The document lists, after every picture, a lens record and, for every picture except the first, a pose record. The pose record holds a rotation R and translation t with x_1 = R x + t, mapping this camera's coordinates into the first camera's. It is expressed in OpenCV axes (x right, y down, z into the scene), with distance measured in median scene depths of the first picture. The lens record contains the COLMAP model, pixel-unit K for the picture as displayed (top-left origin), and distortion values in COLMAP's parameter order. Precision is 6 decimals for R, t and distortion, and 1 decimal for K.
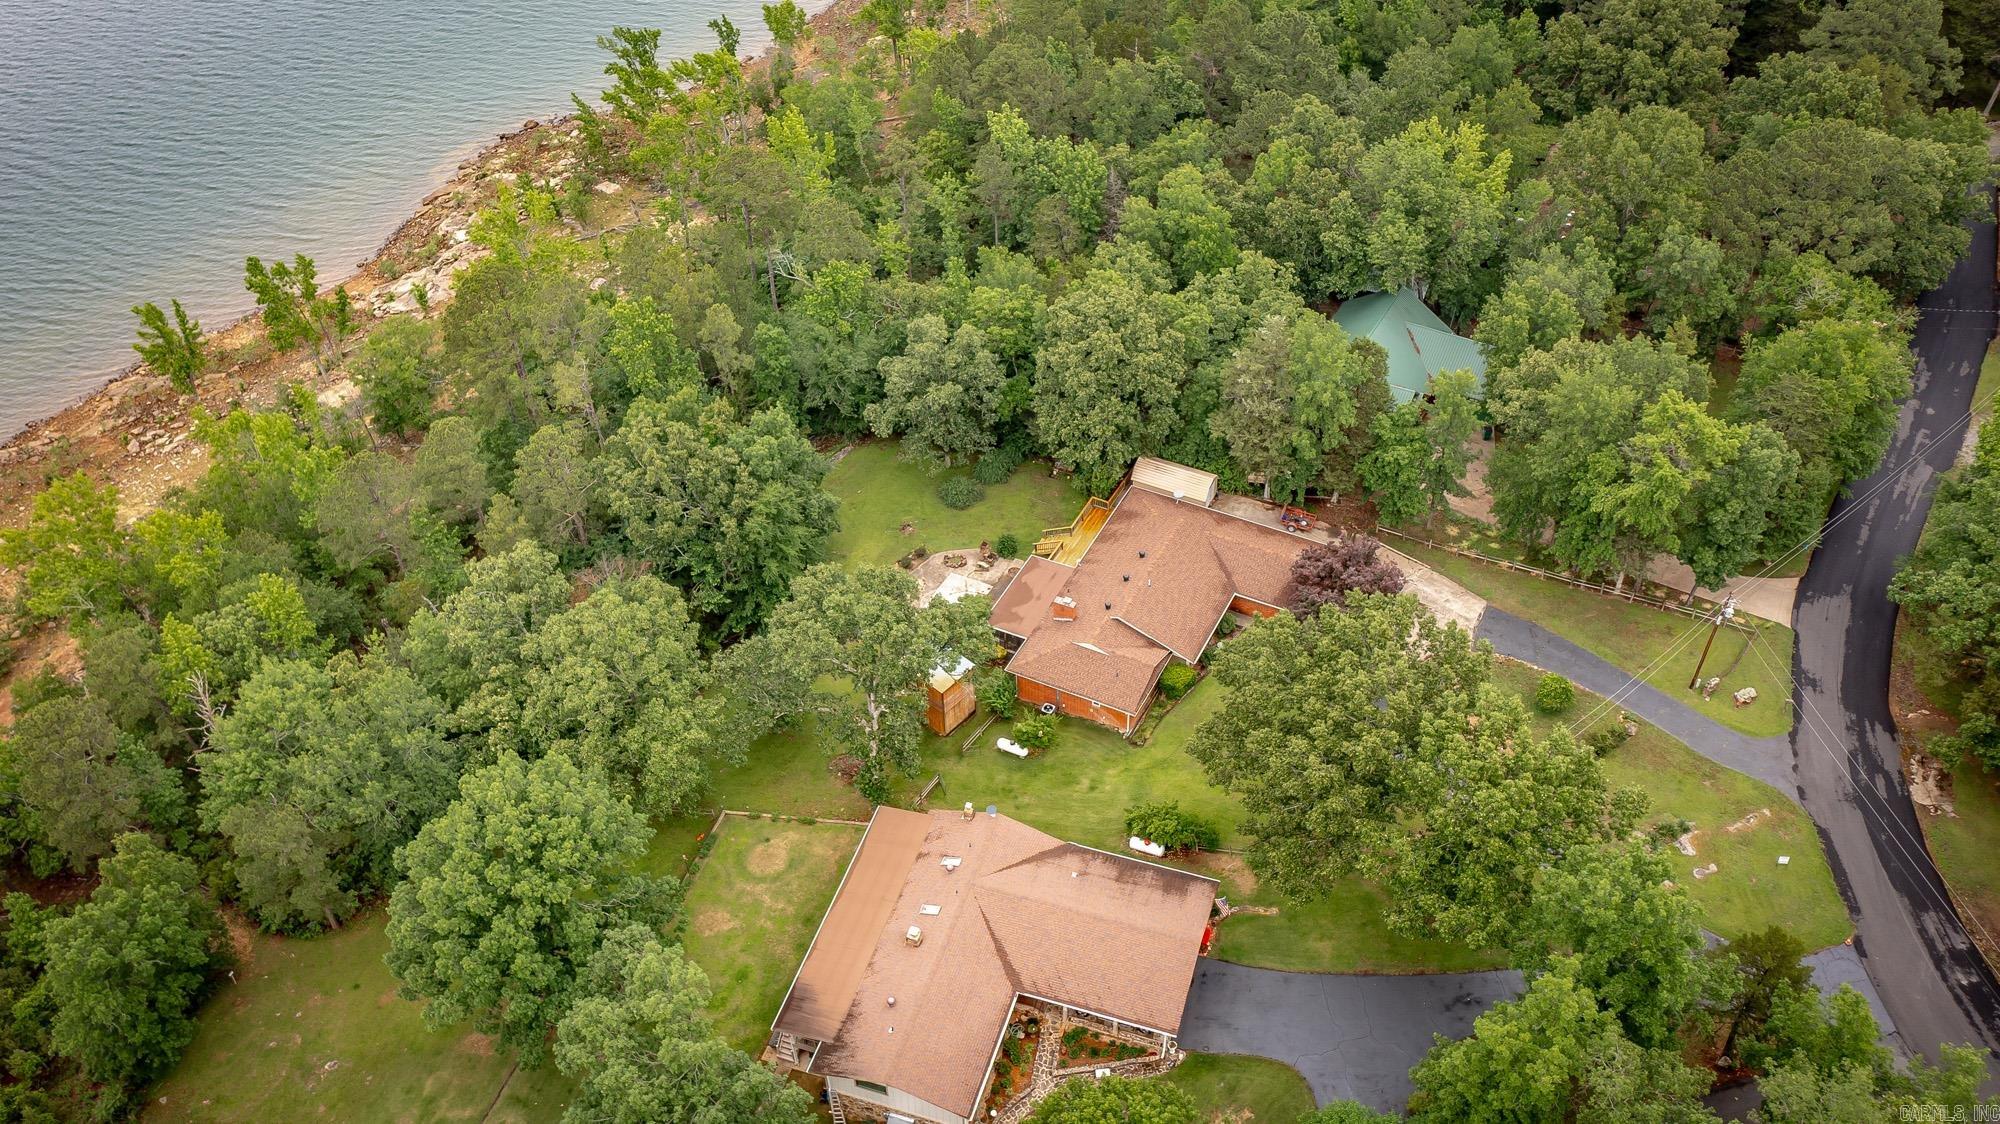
lens RADIAL K [[1601.4, 0, 989.1], [0, 1601.4, 558.7], [0, 0, 1]] dist [0.014963, 0.005187]
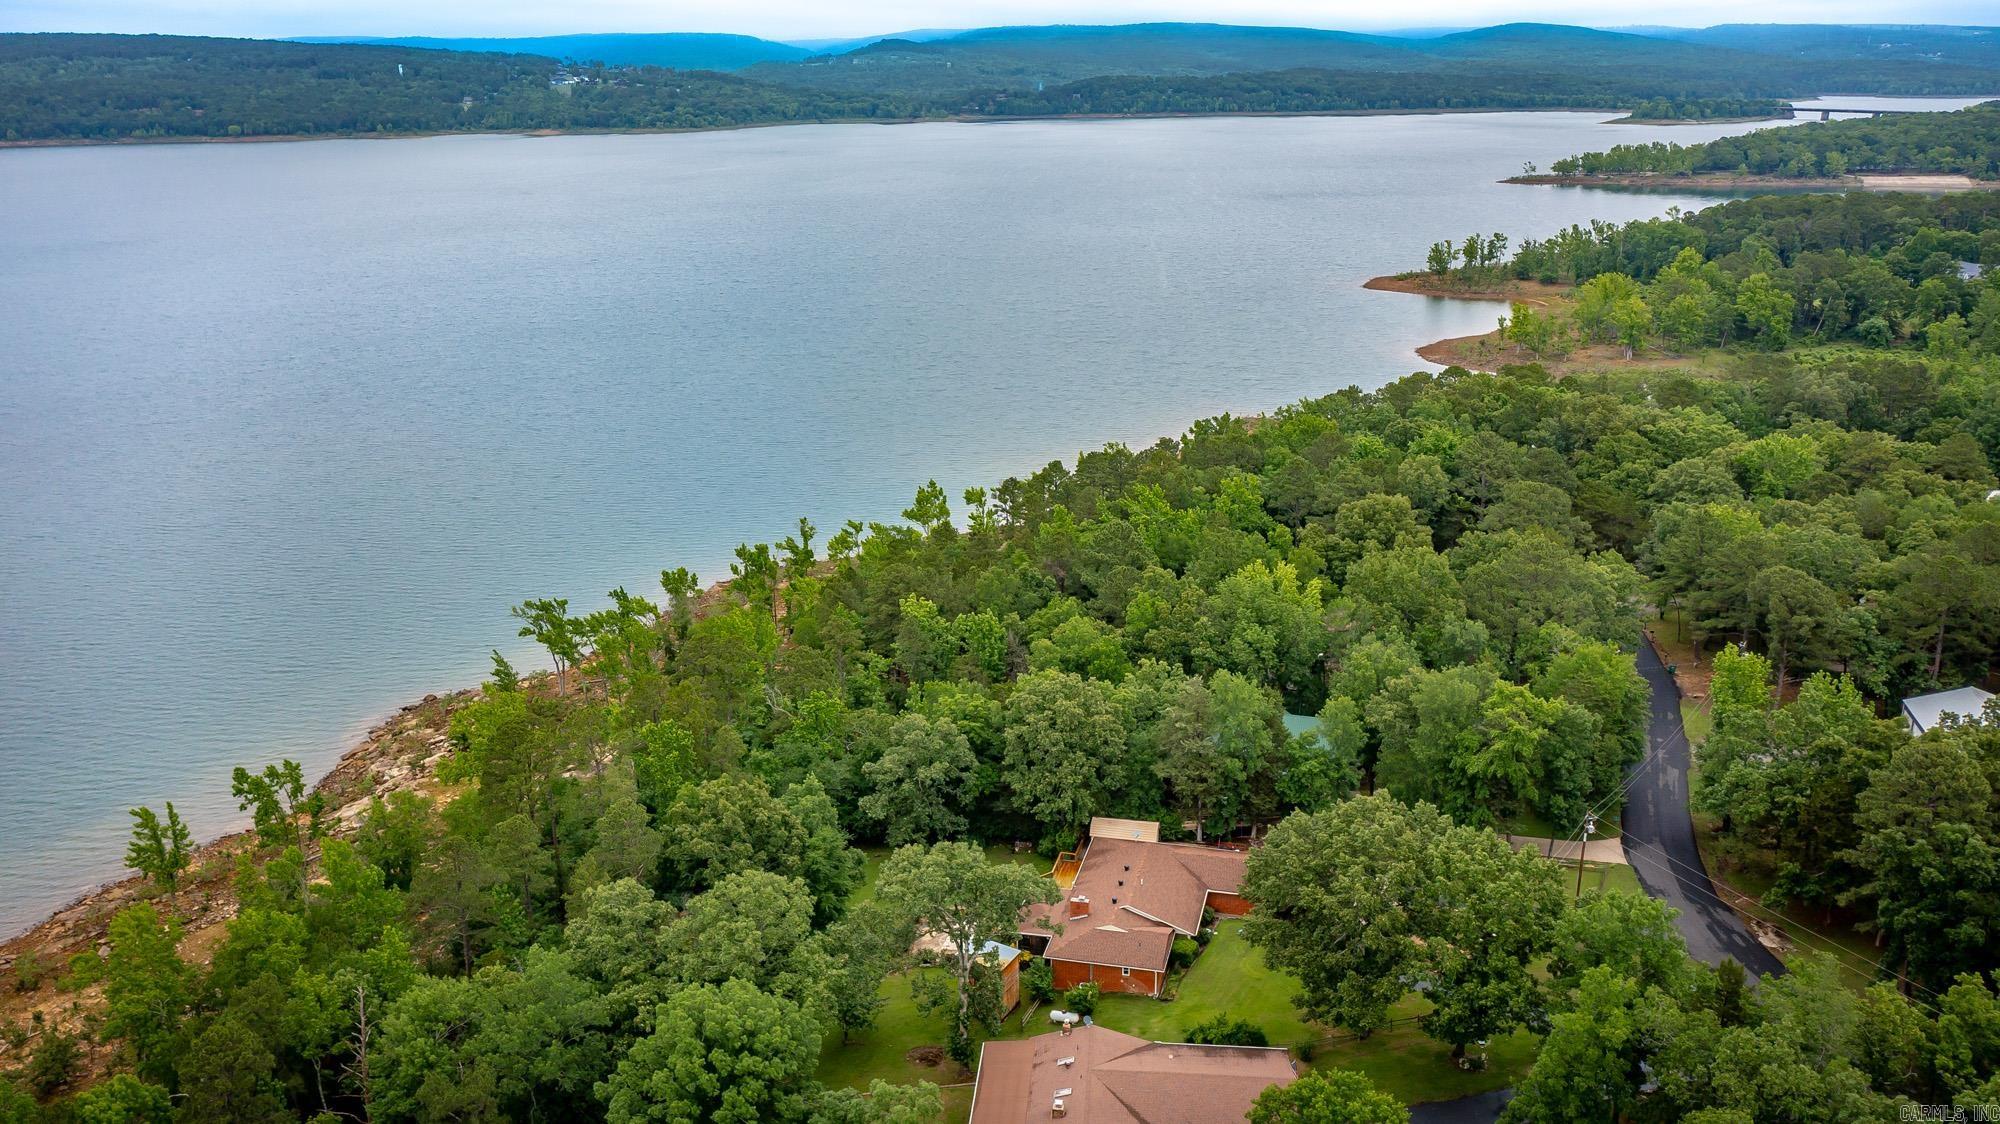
lens RADIAL K [[1601.4, 0, 989.1], [0, 1601.4, 558.7], [0, 0, 1]] dist [0.014963, 0.005187]
pose [[0.974720, -0.048303, 0.218144, -0.239749], [0.138530, 0.896684, -0.420436, 0.262475], [-0.175298, 0.440027, 0.880708, -0.132614]]
